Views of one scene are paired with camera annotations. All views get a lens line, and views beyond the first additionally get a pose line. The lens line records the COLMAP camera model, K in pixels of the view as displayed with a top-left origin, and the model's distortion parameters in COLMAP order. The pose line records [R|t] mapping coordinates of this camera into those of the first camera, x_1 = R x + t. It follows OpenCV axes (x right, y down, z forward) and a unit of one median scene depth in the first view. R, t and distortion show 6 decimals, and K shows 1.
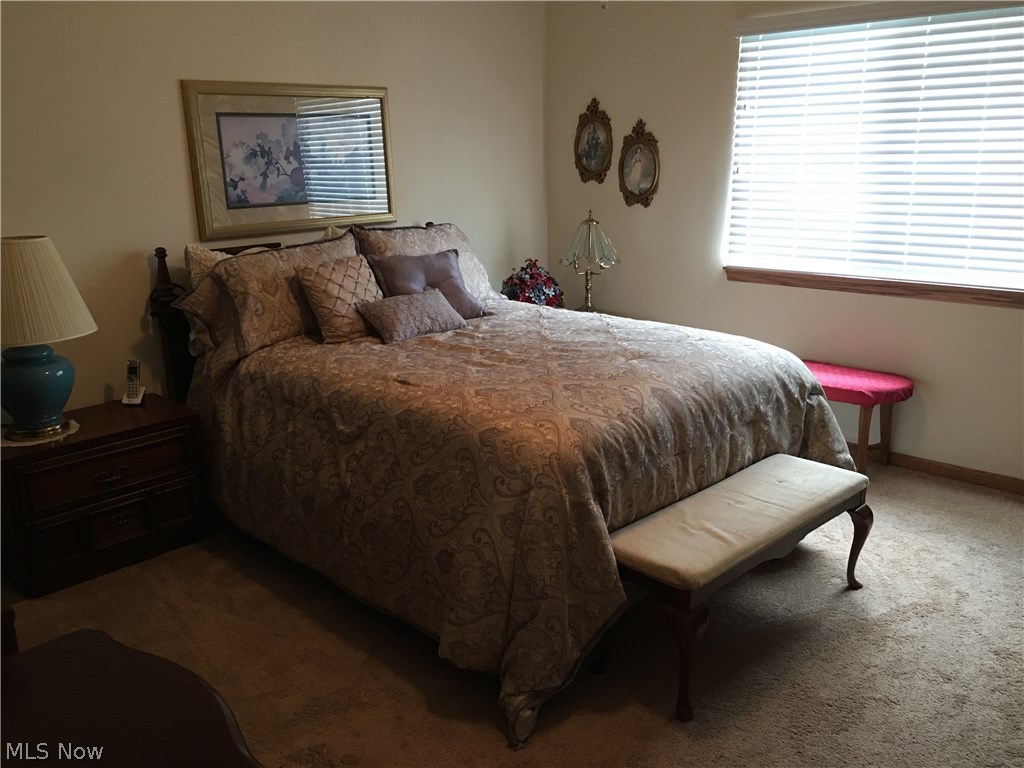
lens RADIAL K [[870.0, 0, 507.9], [0, 870.0, 378.9], [0, 0, 1]] dist [0.073388, -0.093498]
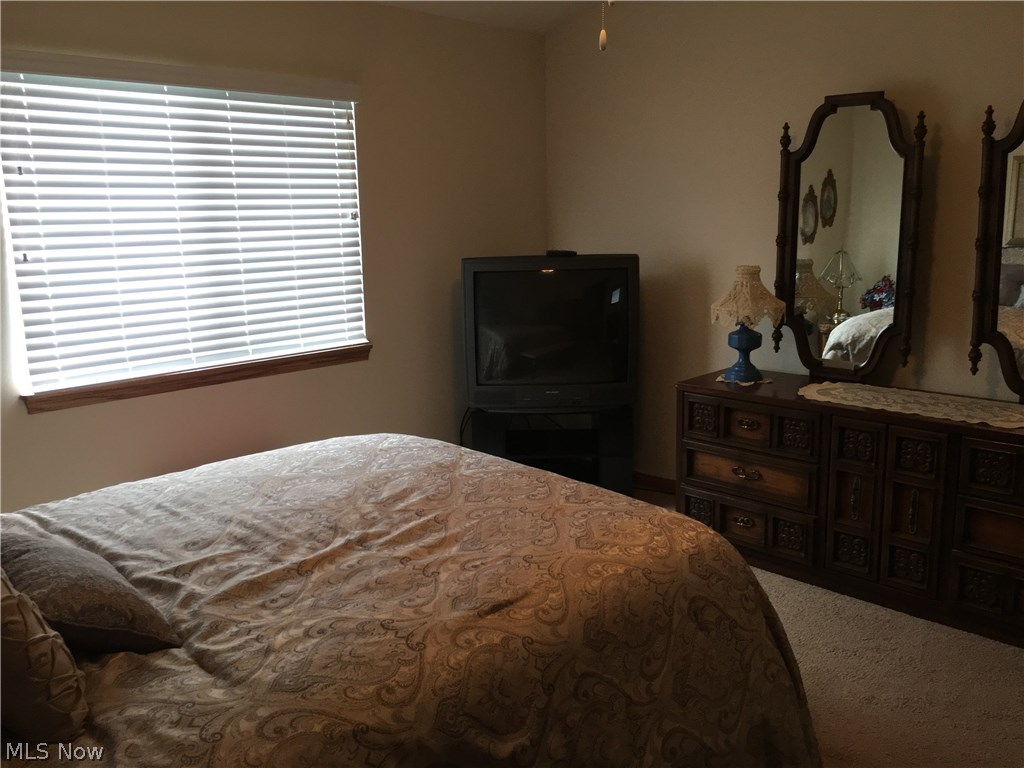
lens RADIAL K [[870.0, 0, 507.9], [0, 870.0, 378.9], [0, 0, 1]] dist [0.073388, -0.093498]
pose [[0.019965, -0.172492, 0.984808, -0.599241], [0.278231, 0.947054, 0.160239, -0.207610], [-0.960307, 0.270805, 0.066900, 0.832895]]
